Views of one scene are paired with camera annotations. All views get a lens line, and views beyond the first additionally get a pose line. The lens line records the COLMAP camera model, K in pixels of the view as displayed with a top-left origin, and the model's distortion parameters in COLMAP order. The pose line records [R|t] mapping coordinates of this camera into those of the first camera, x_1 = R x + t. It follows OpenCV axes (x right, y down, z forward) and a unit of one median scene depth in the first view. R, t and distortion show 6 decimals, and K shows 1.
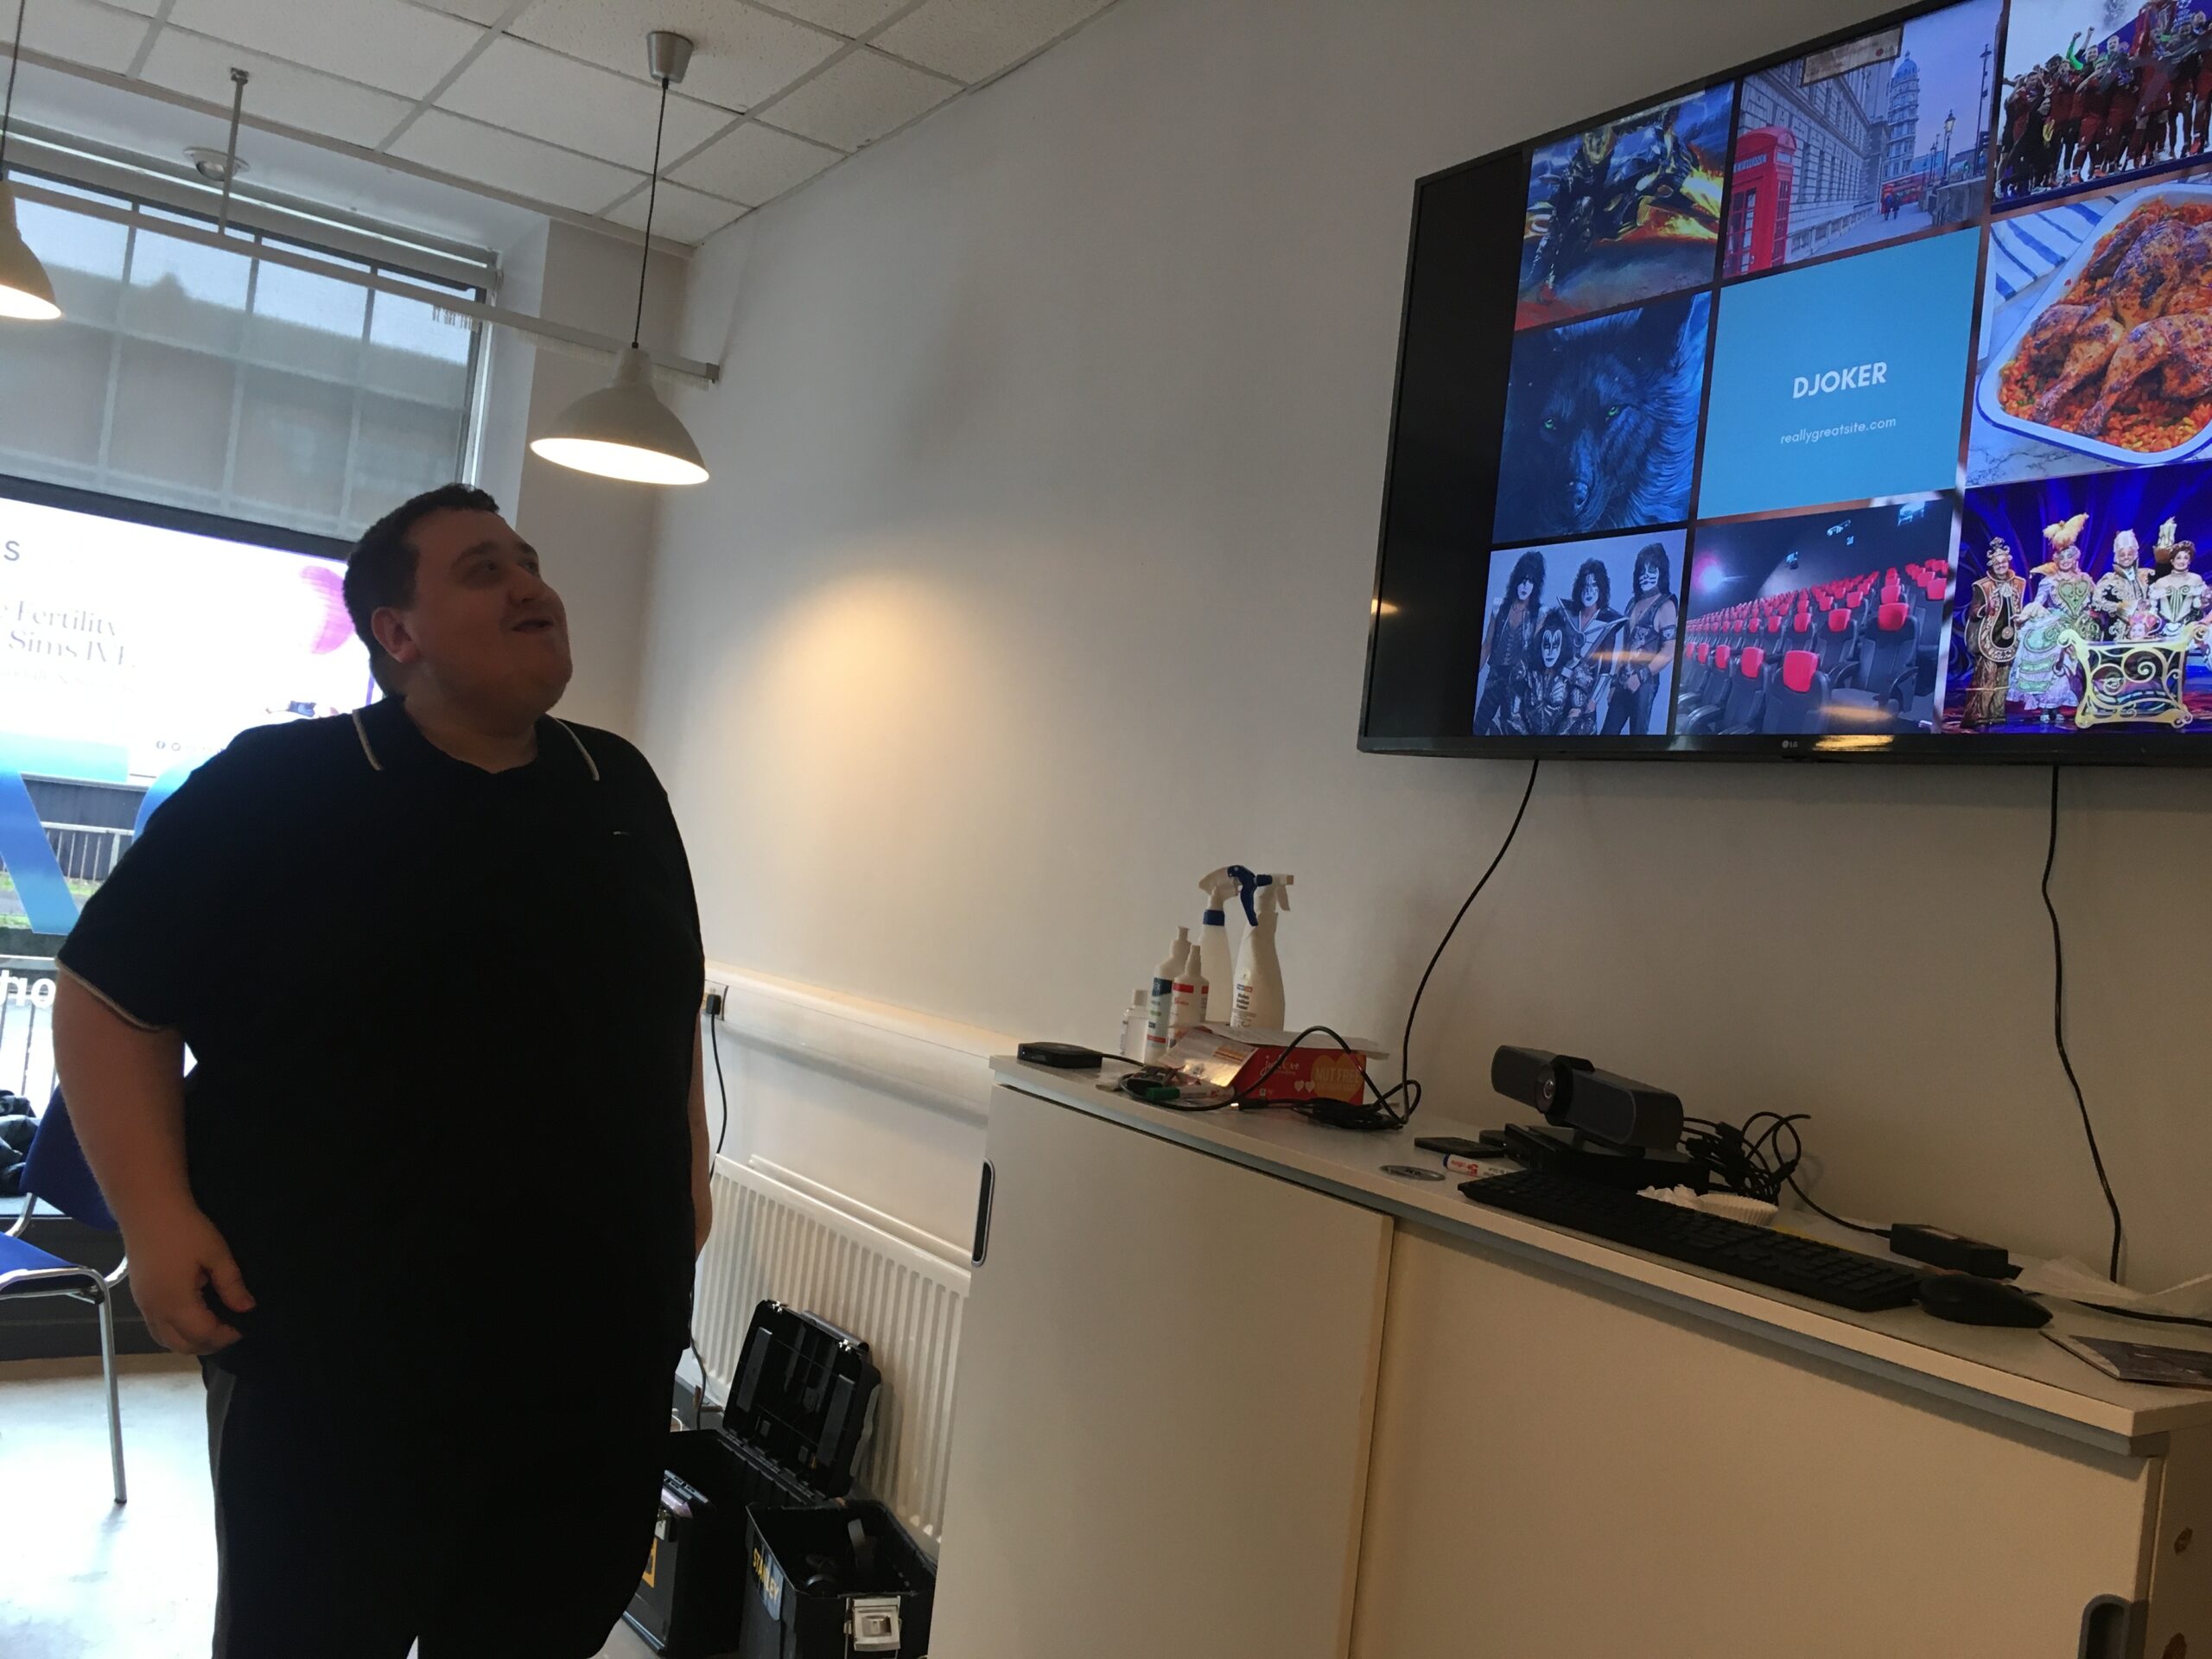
lens RADIAL K [[1865.9, 0, 1104.4], [0, 1865.9, 824.9], [0, 0, 1]] dist [0.079617, -0.104700]
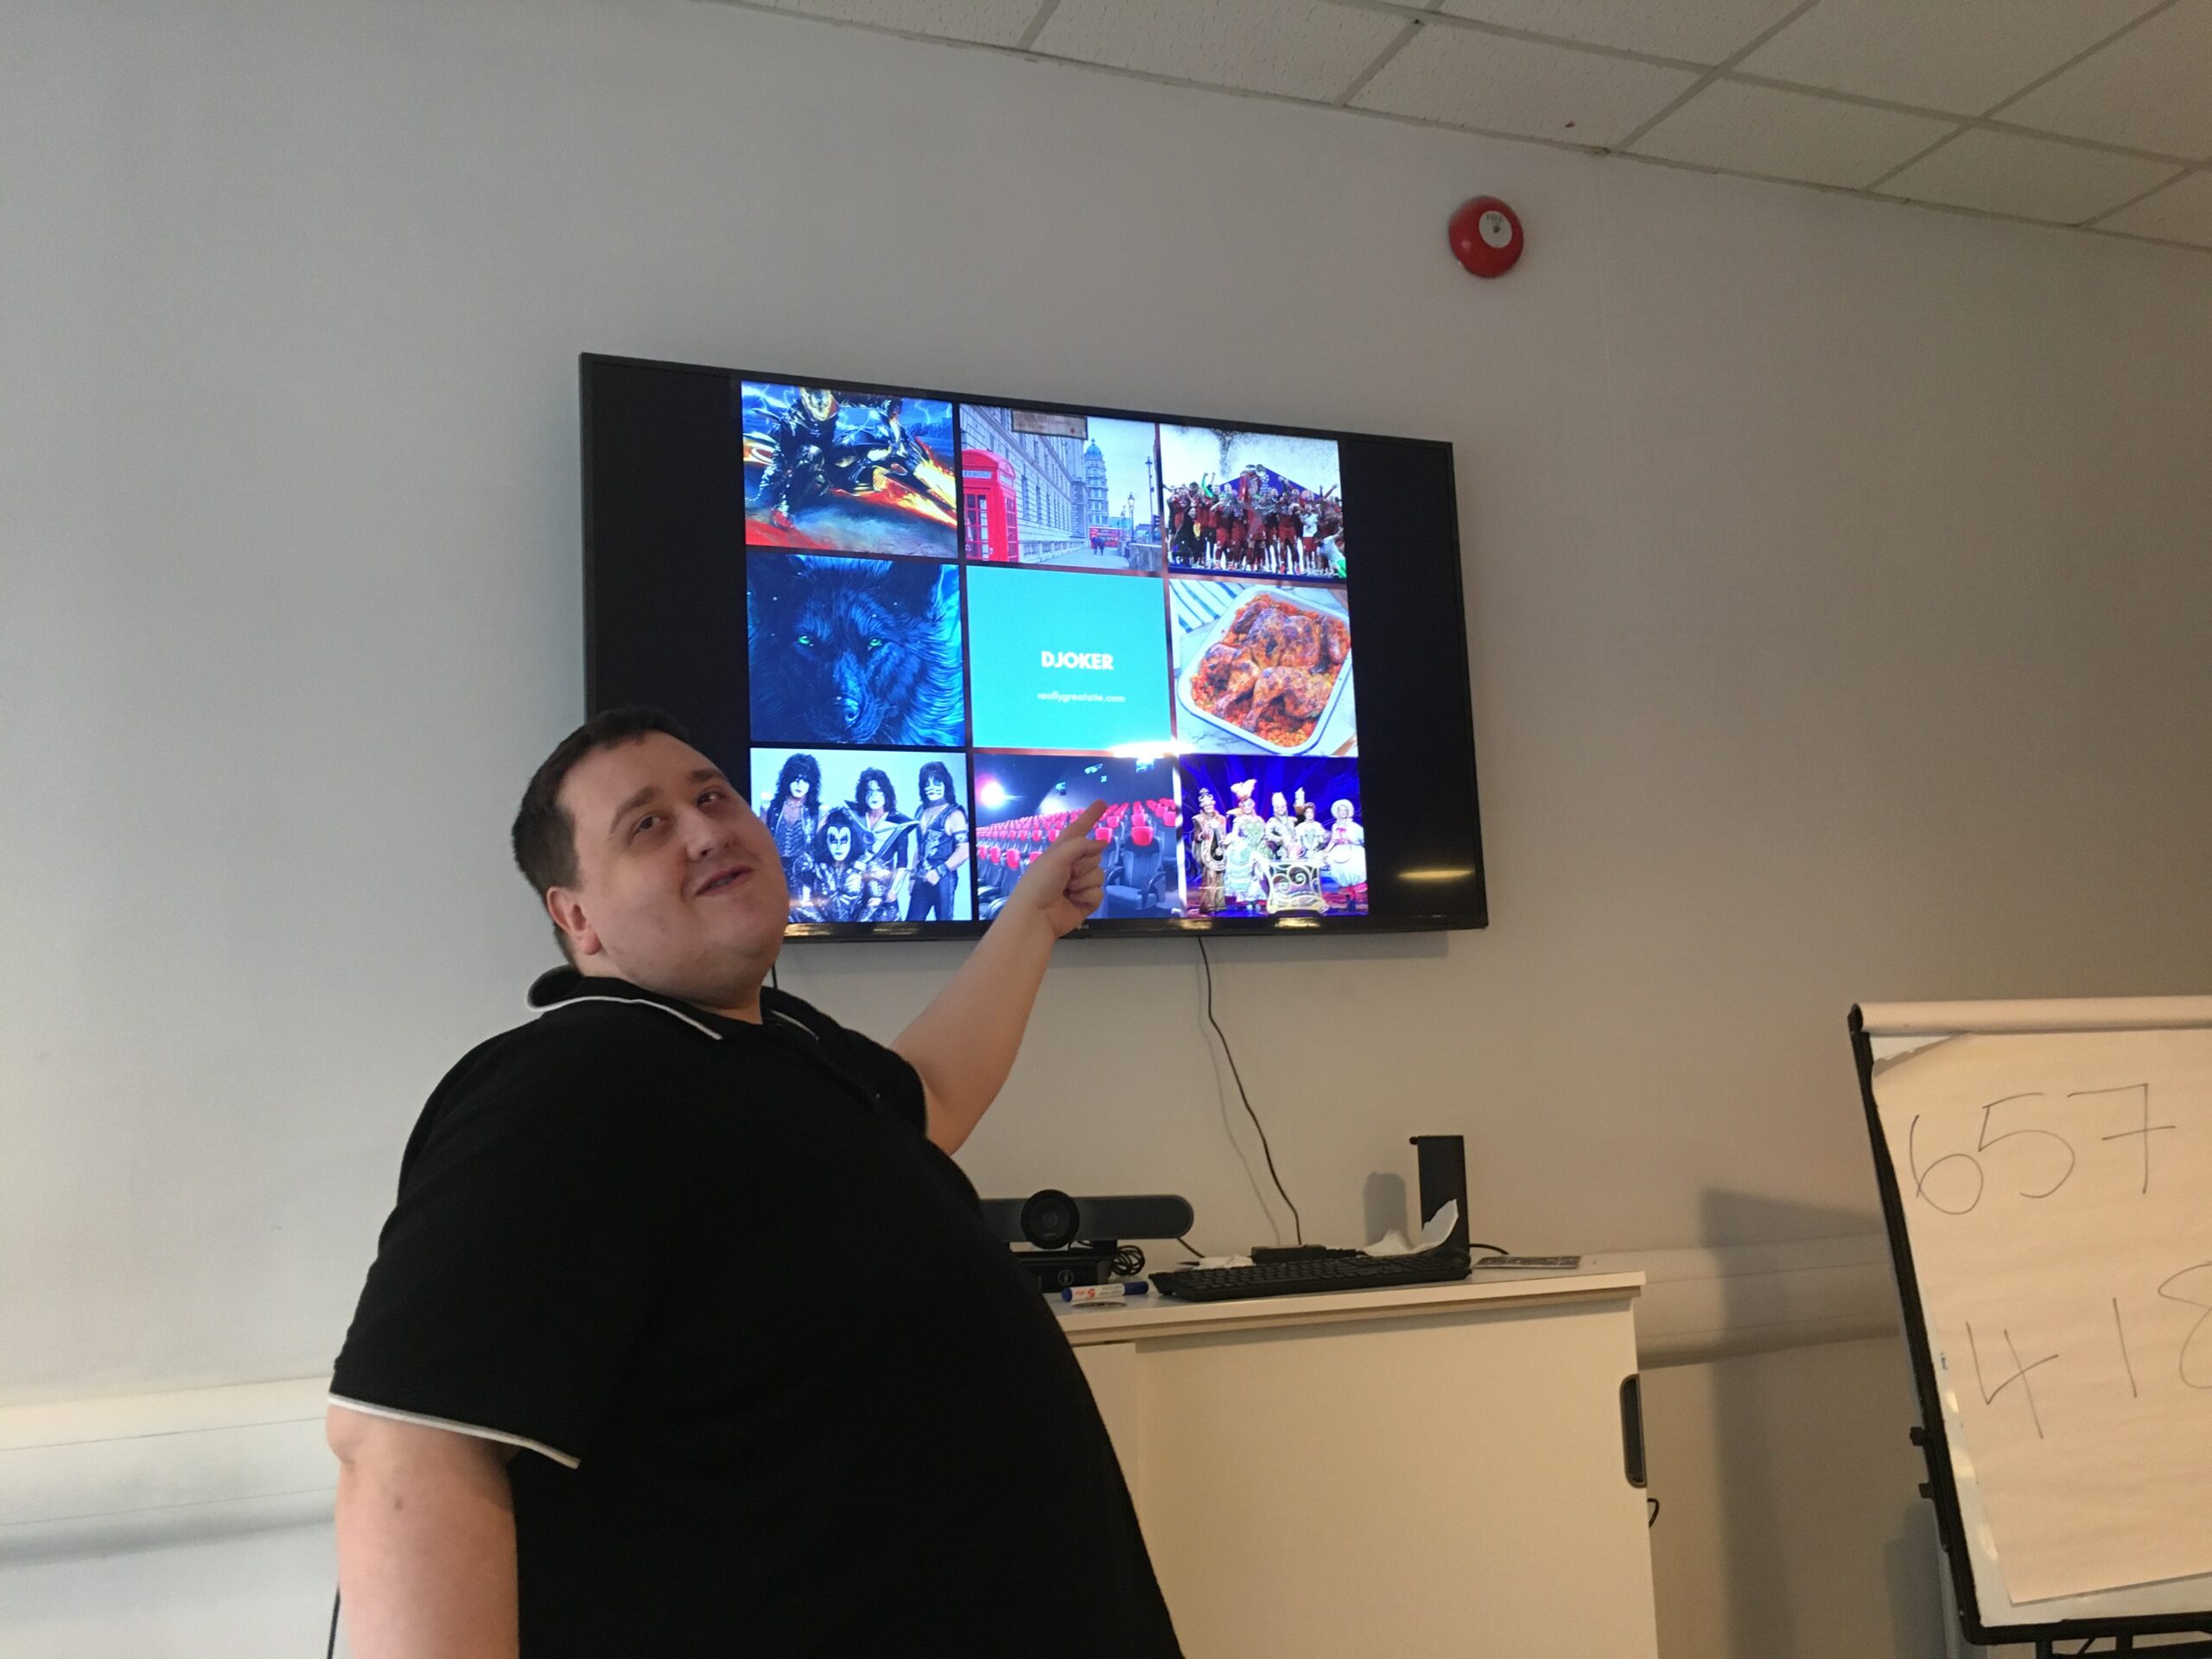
lens RADIAL K [[1865.9, 0, 1106.2], [0, 1865.9, 830.8], [0, 0, 1]] dist [0.079617, -0.104700]
pose [[0.208870, 0.020399, 0.977731, -0.778974], [0.046236, 0.998458, -0.030709, -0.057770], [-0.976850, 0.051620, 0.207605, 0.588071]]
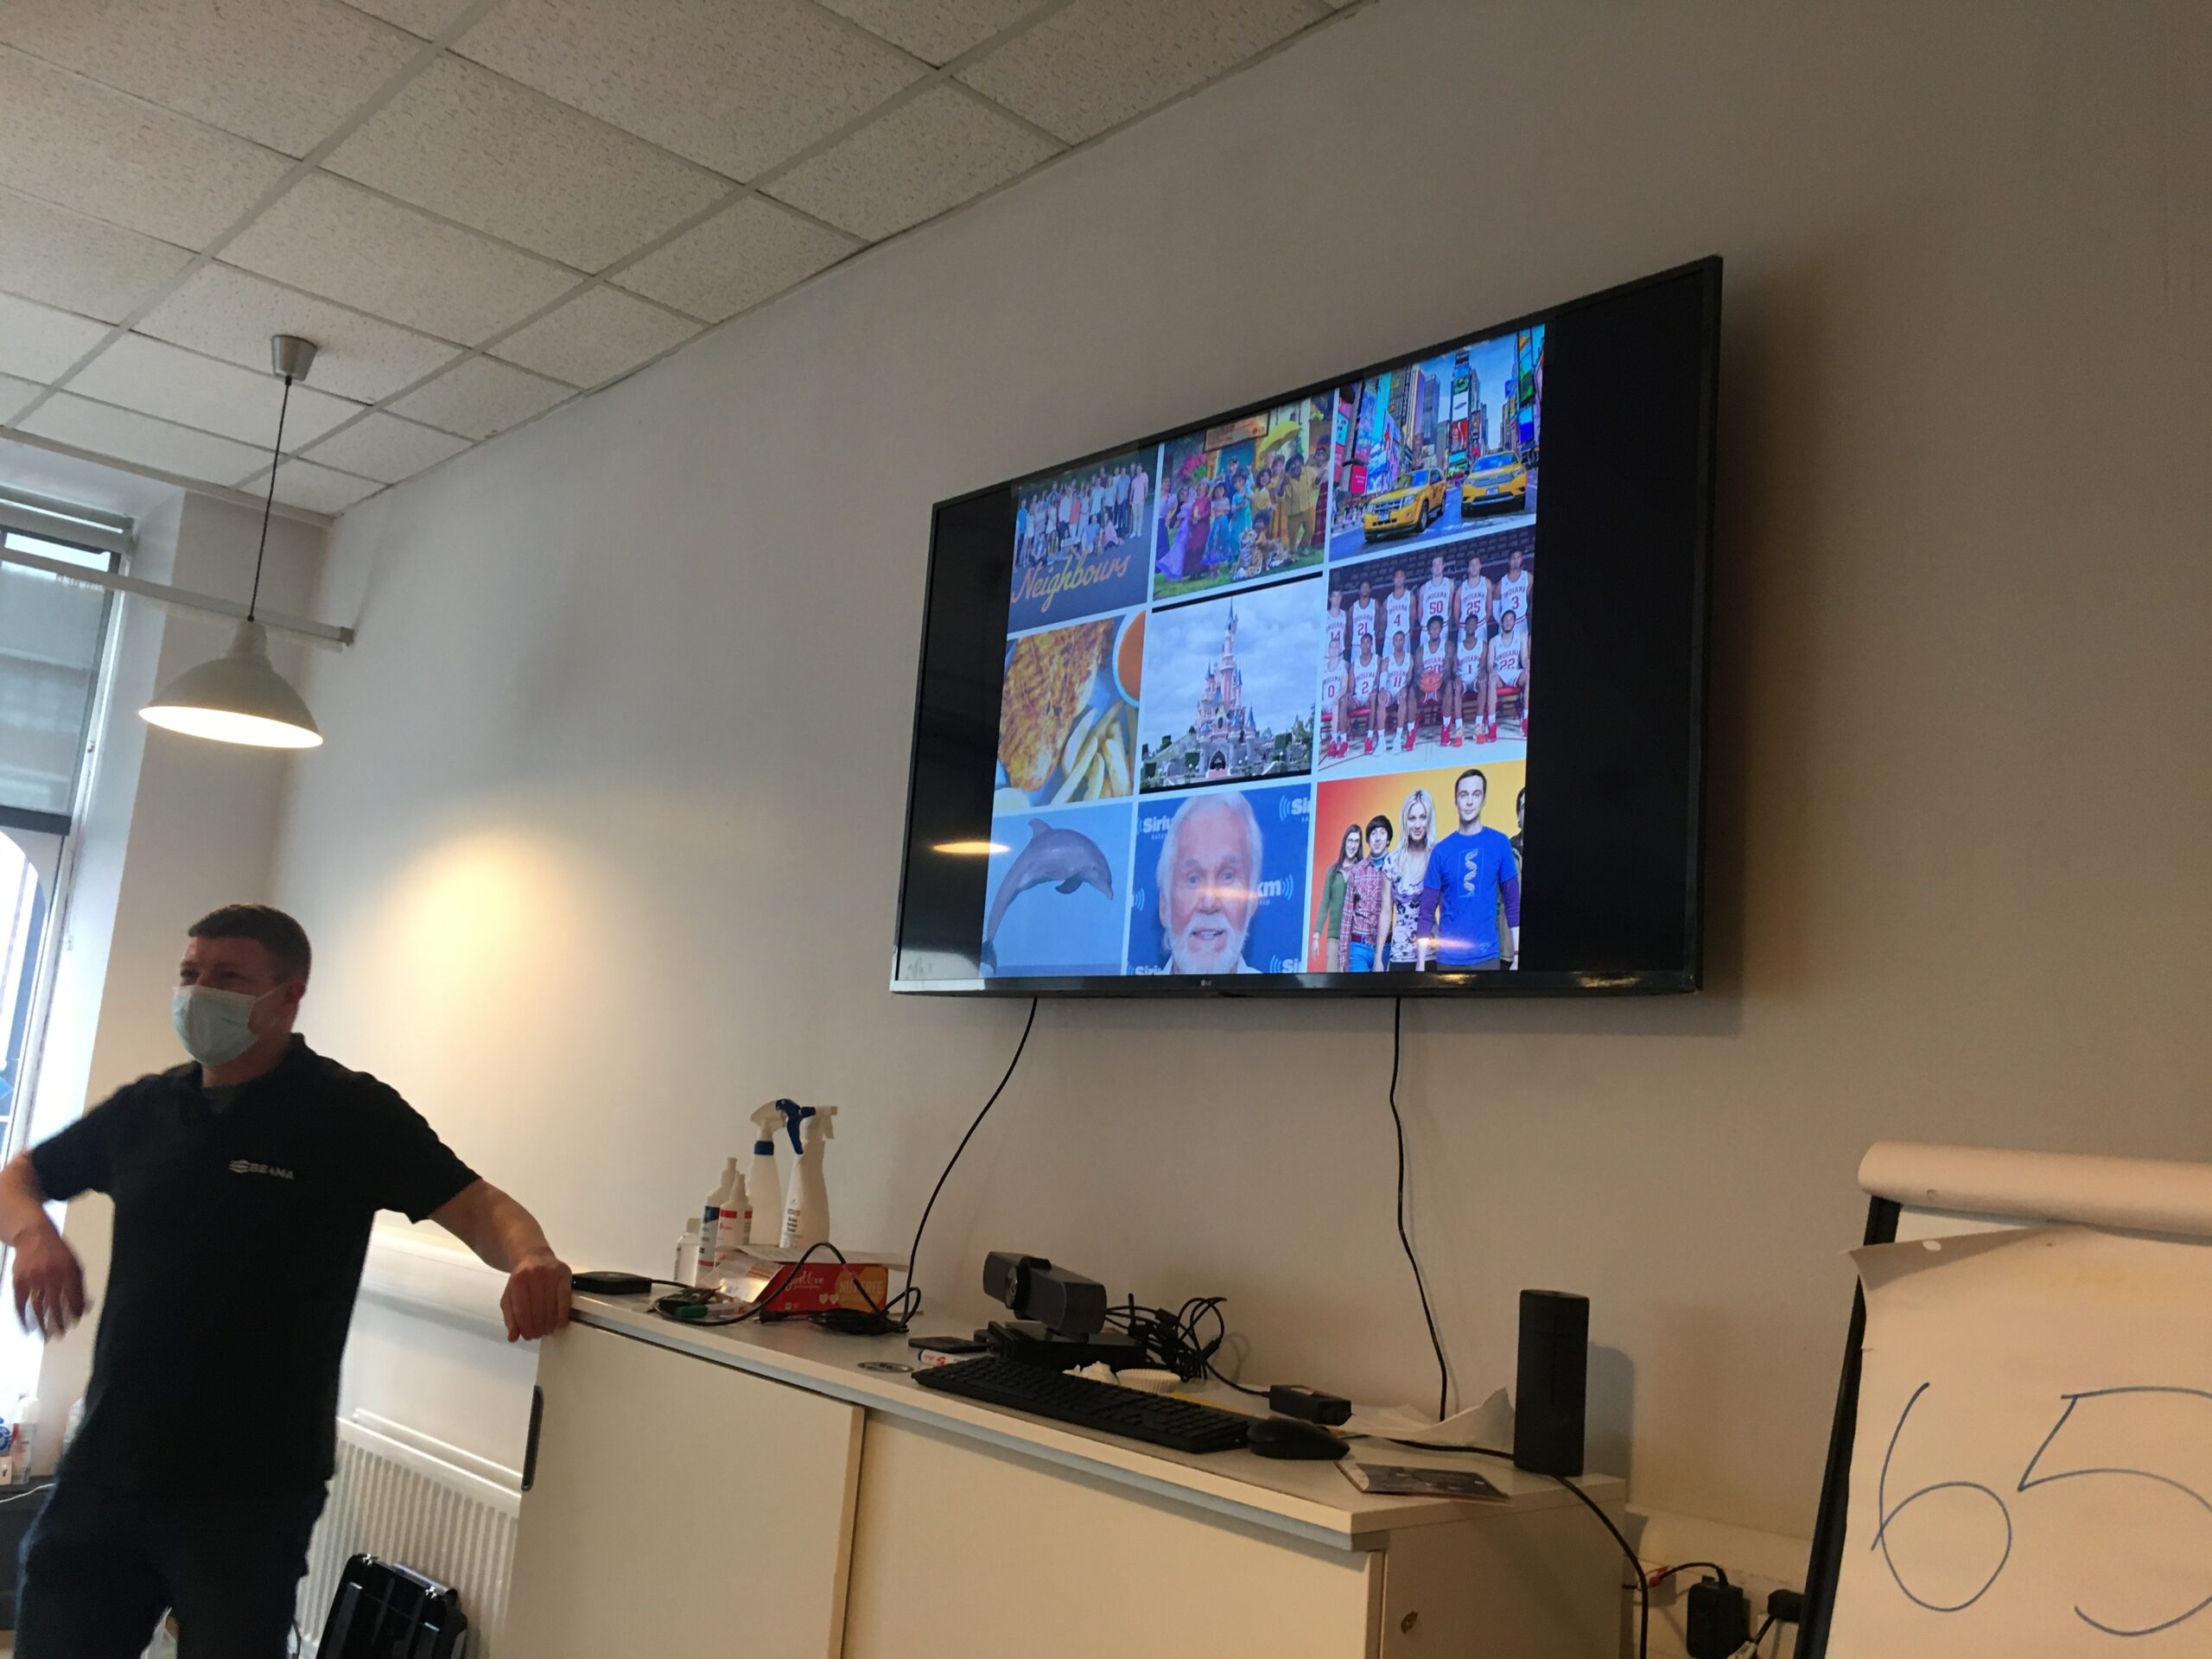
lens RADIAL K [[1865.9, 0, 1100.5], [0, 1865.9, 829.6], [0, 0, 1]] dist [0.079617, -0.104700]
pose [[0.989155, -0.008572, 0.146624, 0.102843], [0.026170, 0.992607, -0.118517, -0.000369], [-0.144525, 0.121069, 0.982067, -0.145135]]
